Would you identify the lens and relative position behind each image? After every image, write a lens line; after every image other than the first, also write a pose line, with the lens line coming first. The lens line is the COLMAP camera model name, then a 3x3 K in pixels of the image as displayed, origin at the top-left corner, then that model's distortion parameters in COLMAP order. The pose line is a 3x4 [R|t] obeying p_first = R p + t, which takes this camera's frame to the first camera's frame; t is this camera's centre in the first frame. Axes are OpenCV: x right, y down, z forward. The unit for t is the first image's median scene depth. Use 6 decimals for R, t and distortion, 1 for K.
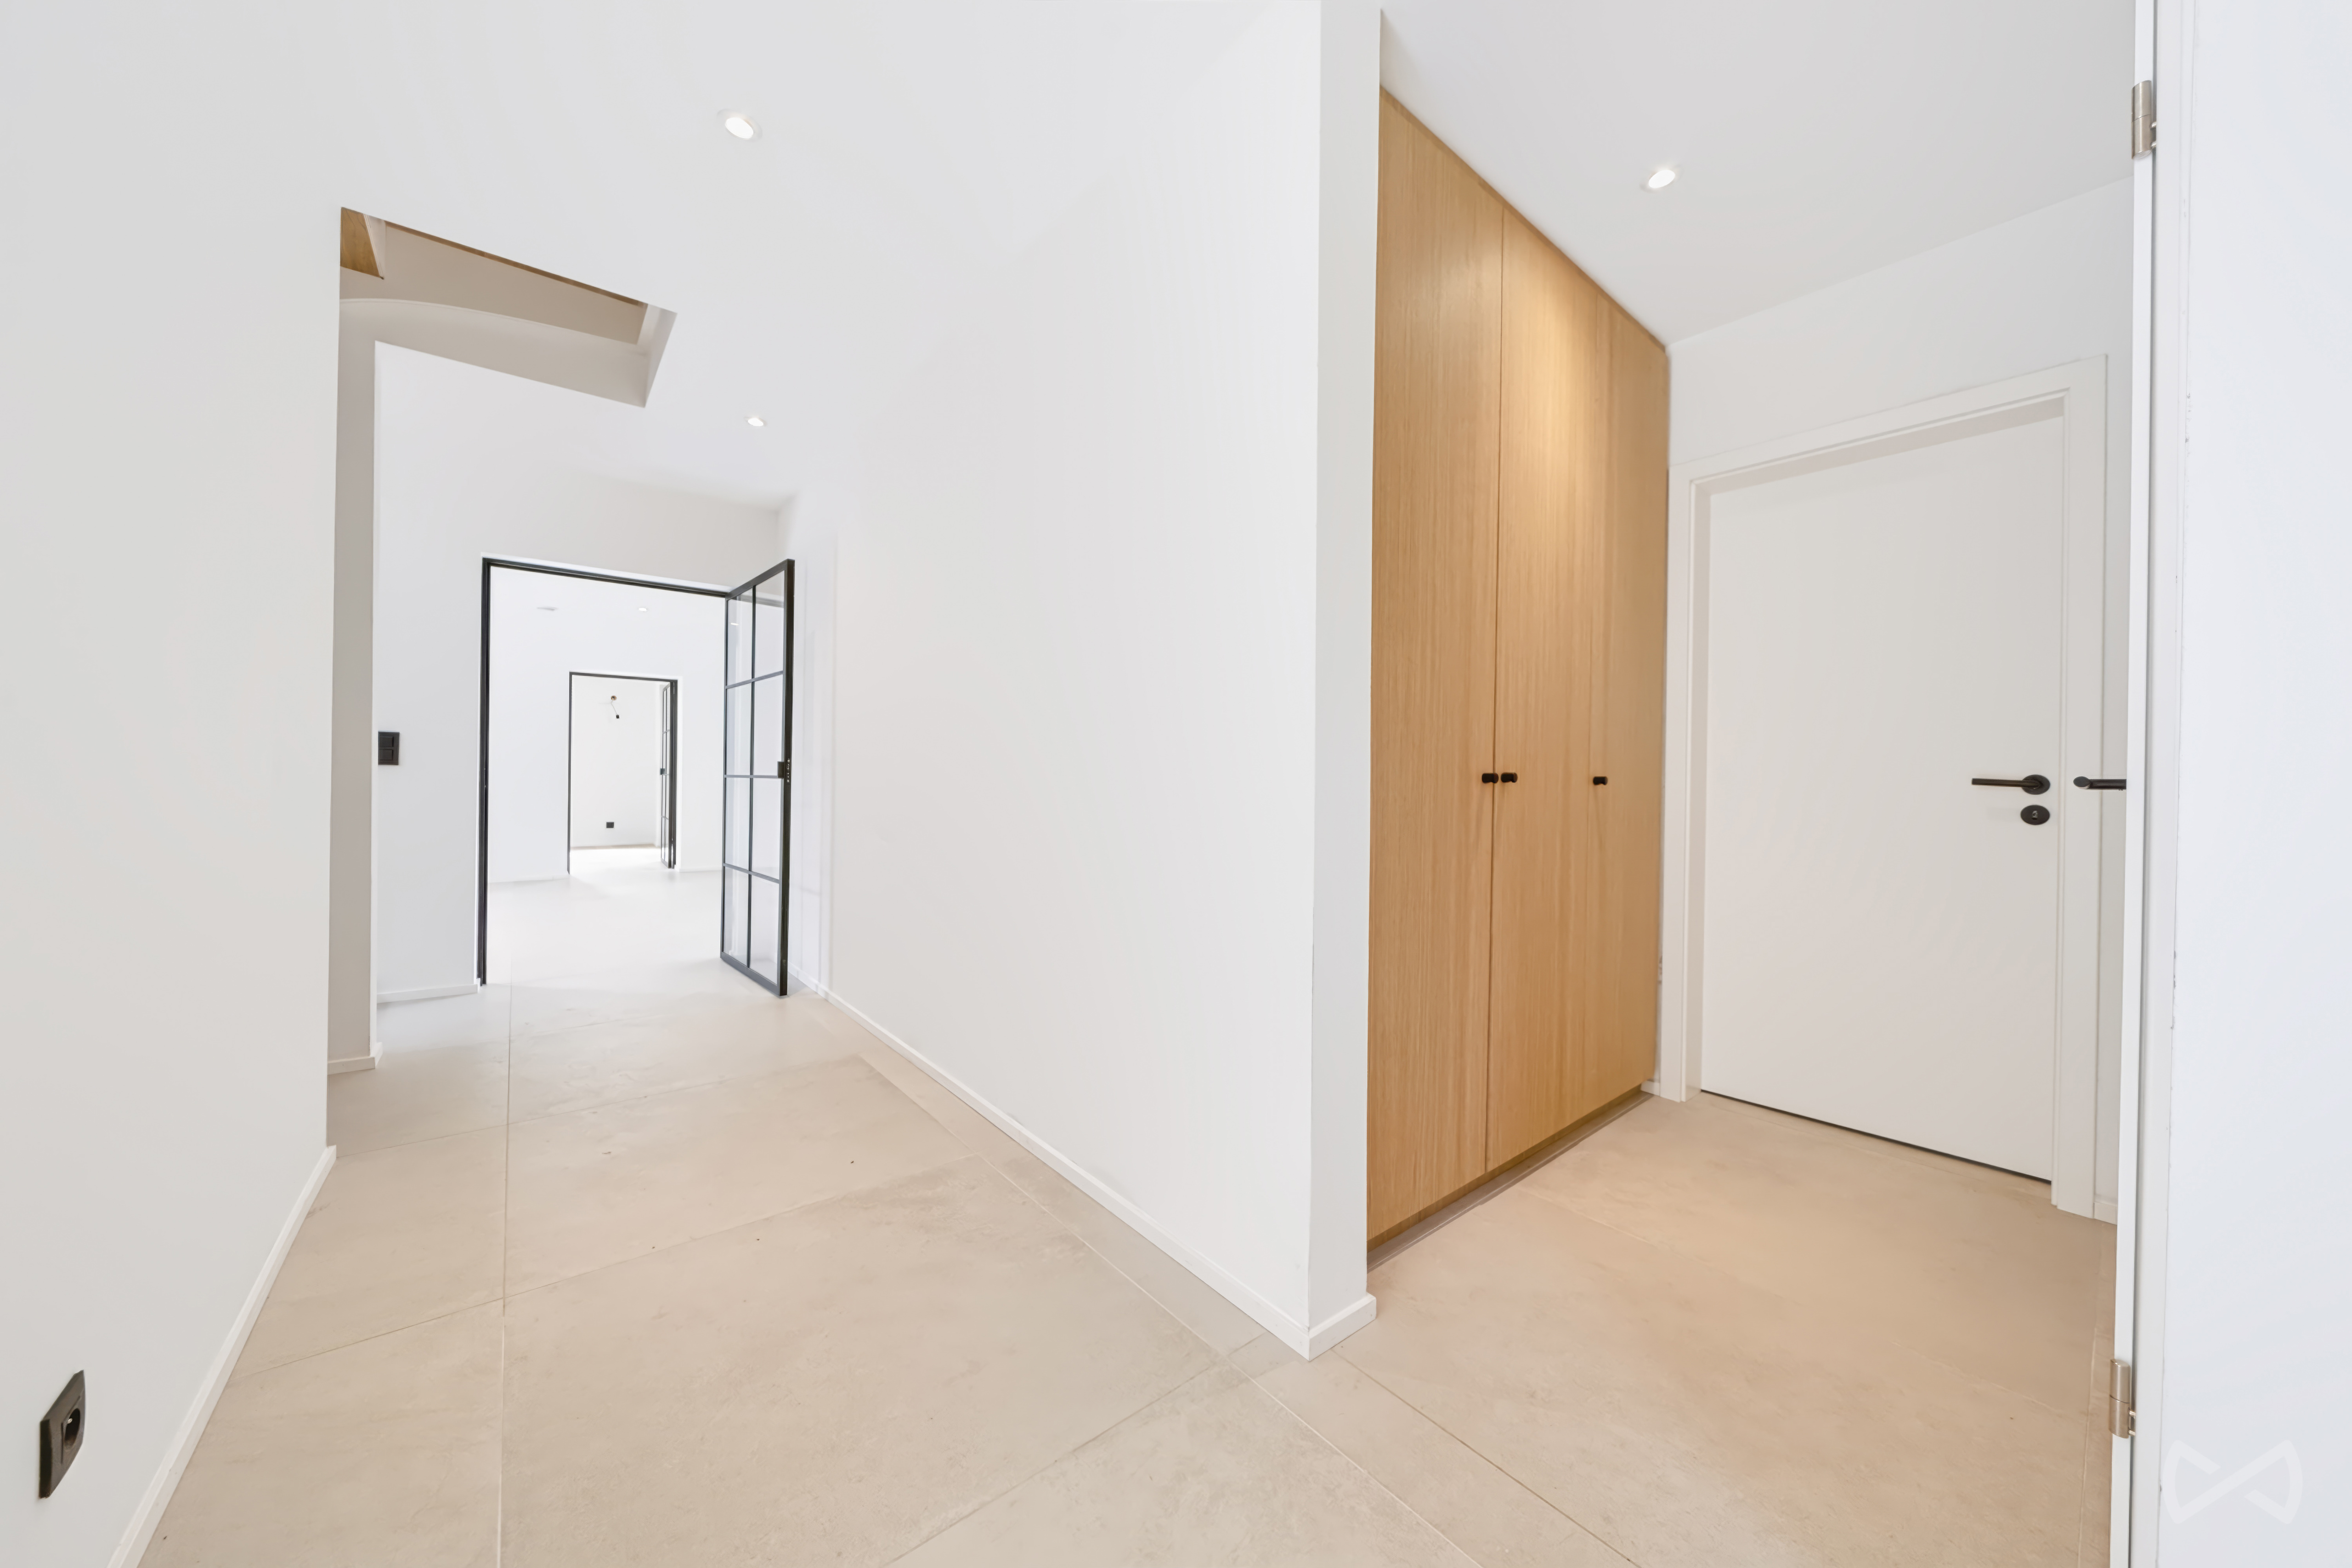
lens RADIAL K [[808.3, 0, 1176.0], [0, 808.3, 784.0], [0, 0, 1]] dist [-0.001263, -0.000131]
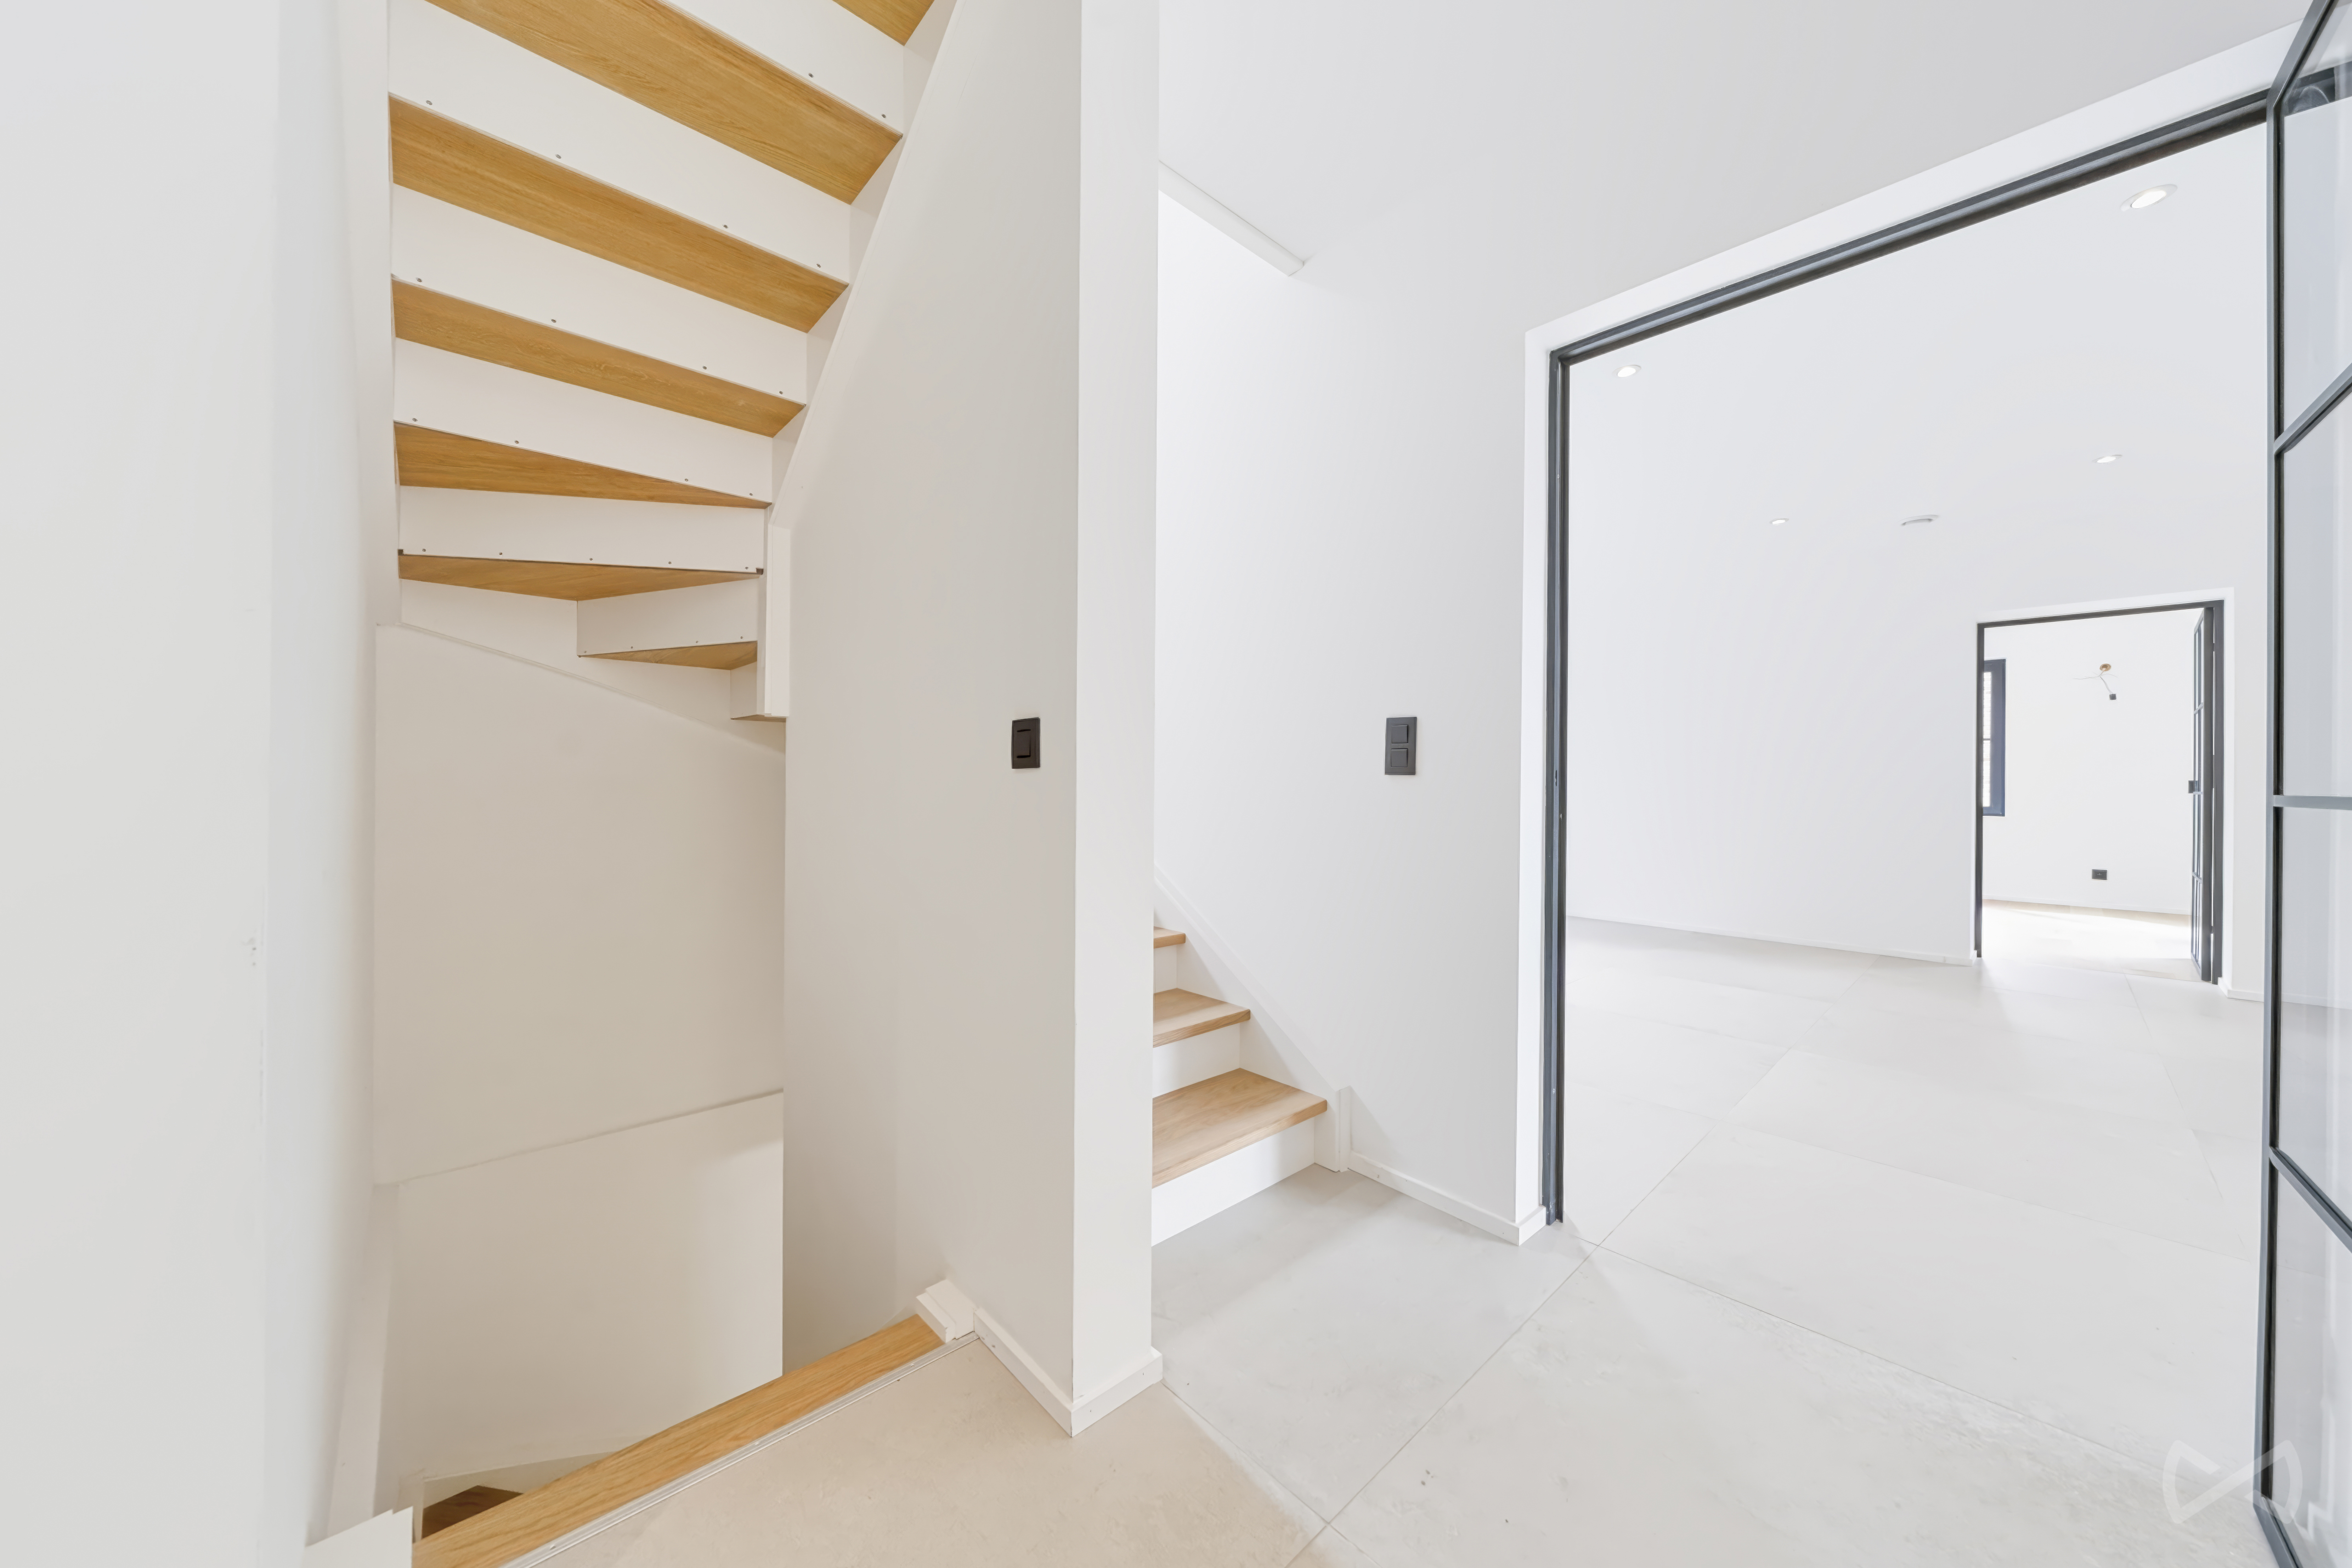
lens RADIAL K [[808.3, 0, 1176.0], [0, 808.3, 784.0], [0, 0, 1]] dist [-0.001263, -0.000131]
pose [[0.067989, -0.014331, -0.997583, -0.172941], [-0.010051, 0.999836, -0.015049, -0.002925], [0.997635, 0.011050, 0.067834, 0.332409]]
